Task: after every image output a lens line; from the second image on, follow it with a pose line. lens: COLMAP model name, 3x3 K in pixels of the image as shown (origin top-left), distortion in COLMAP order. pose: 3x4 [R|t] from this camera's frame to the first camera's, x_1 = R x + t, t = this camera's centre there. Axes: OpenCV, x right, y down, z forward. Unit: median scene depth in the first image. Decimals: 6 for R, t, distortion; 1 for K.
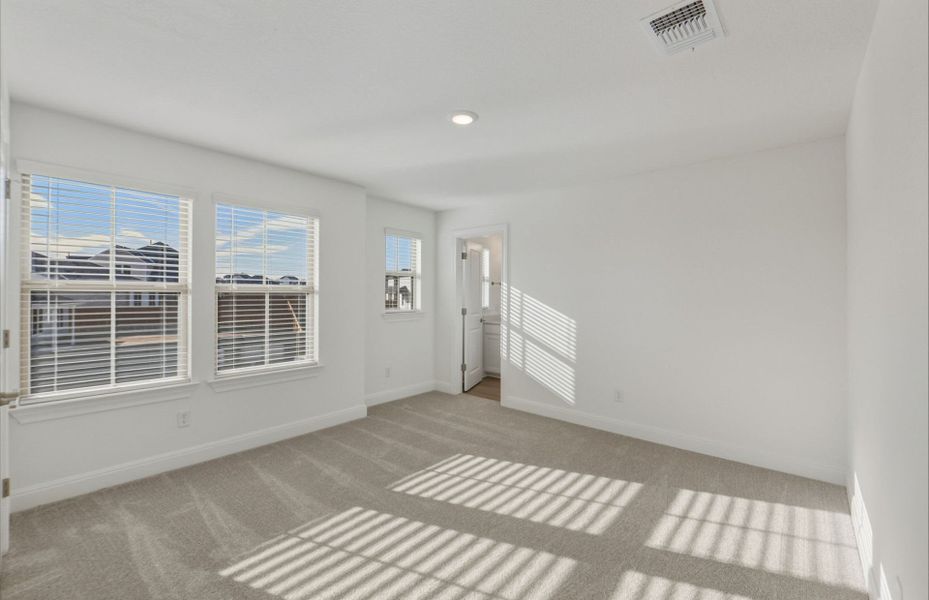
lens RADIAL K [[379.2, 0, 465.4], [0, 379.2, 294.4], [0, 0, 1]] dist [-0.009520, 0.000173]
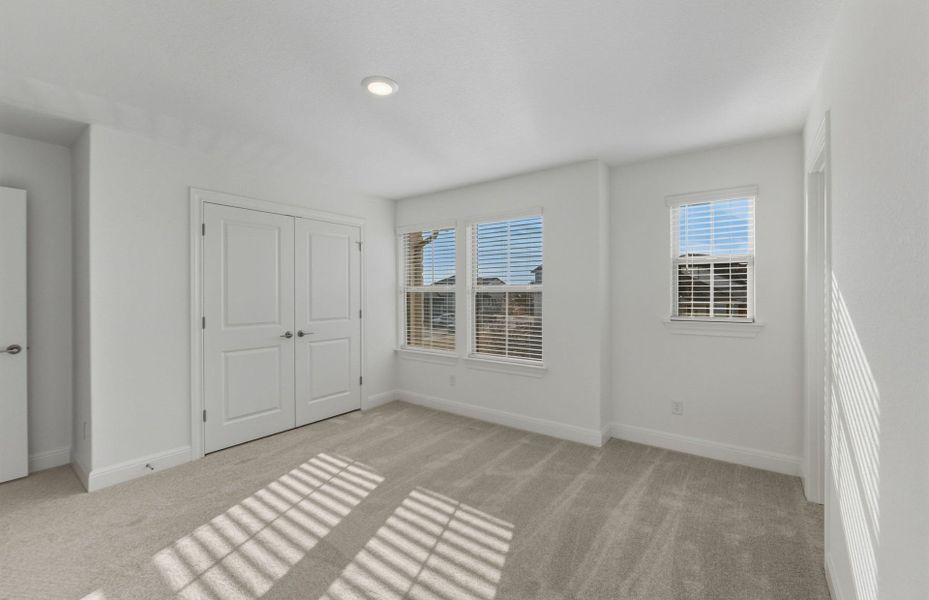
lens RADIAL K [[379.2, 0, 470.1], [0, 379.2, 293.0], [0, 0, 1]] dist [-0.009520, 0.000173]
pose [[0.099030, -0.003004, -0.995080, 0.736383], [0.004807, 0.999985, -0.002541, -0.000066], [0.995073, -0.004532, 0.099043, 0.953519]]
